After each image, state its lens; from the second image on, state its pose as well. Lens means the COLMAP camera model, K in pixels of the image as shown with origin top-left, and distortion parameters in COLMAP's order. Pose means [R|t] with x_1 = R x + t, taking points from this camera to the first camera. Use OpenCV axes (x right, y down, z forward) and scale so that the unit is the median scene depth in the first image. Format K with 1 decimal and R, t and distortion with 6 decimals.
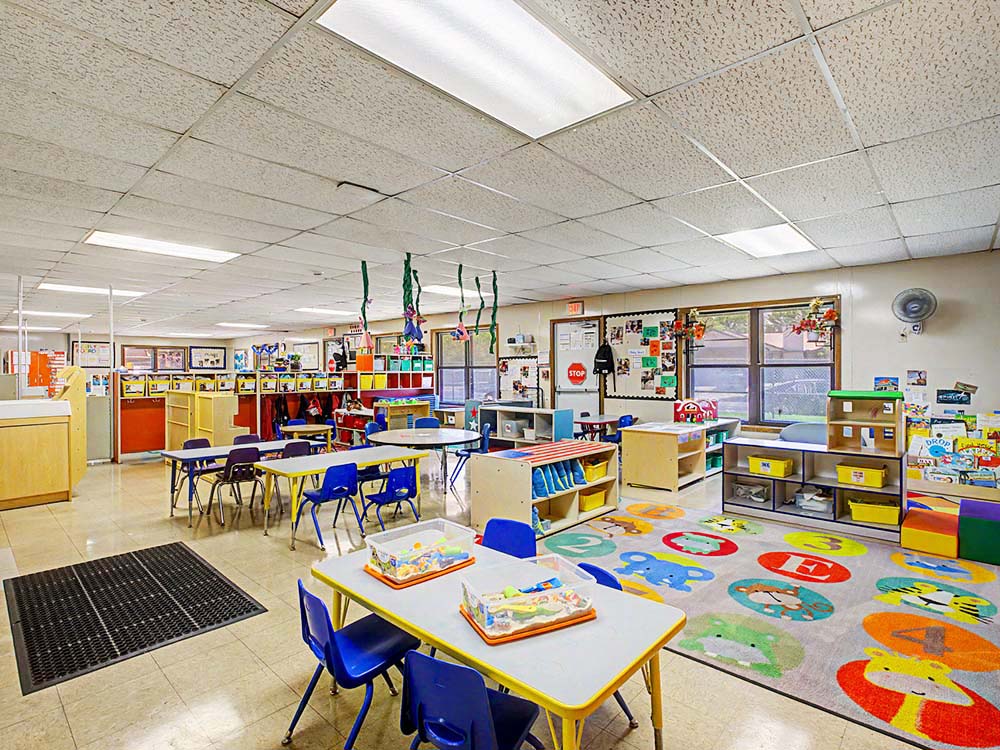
lens RADIAL K [[508.7, 0, 497.5], [0, 508.7, 375.5], [0, 0, 1]] dist [0.004991, 0.001067]
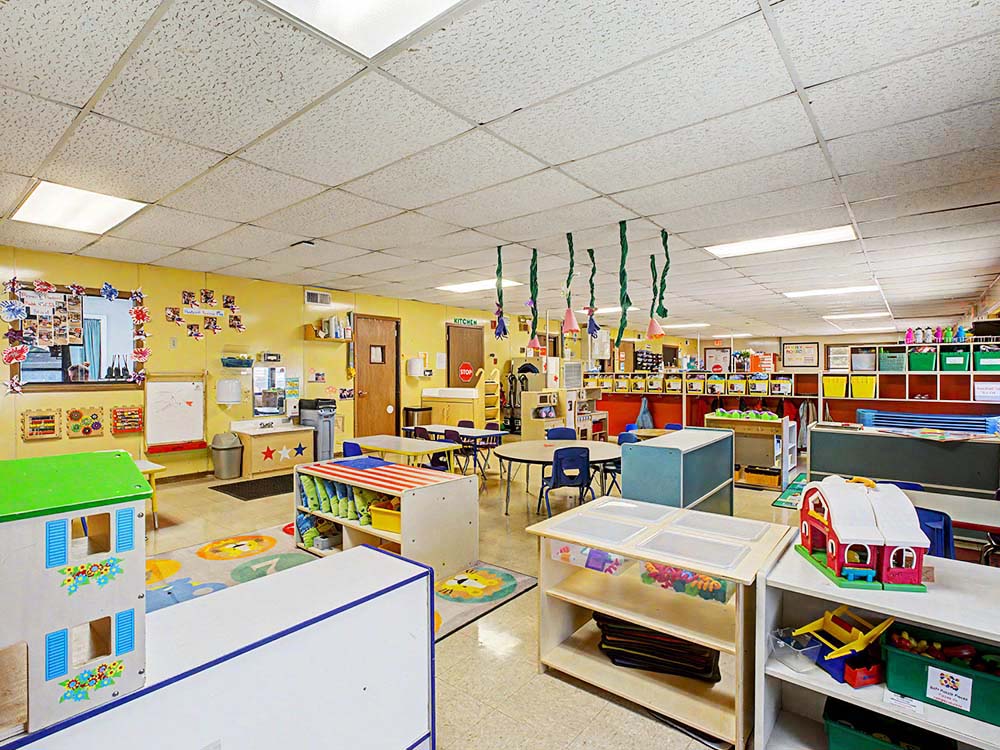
lens RADIAL K [[508.7, 0, 499.4], [0, 508.7, 369.3], [0, 0, 1]] dist [0.004991, 0.001067]
pose [[0.086118, 0.003743, -0.996278, 0.462779], [0.000978, 0.999992, 0.003842, -0.016372], [0.996284, -0.001306, 0.086114, 0.531913]]
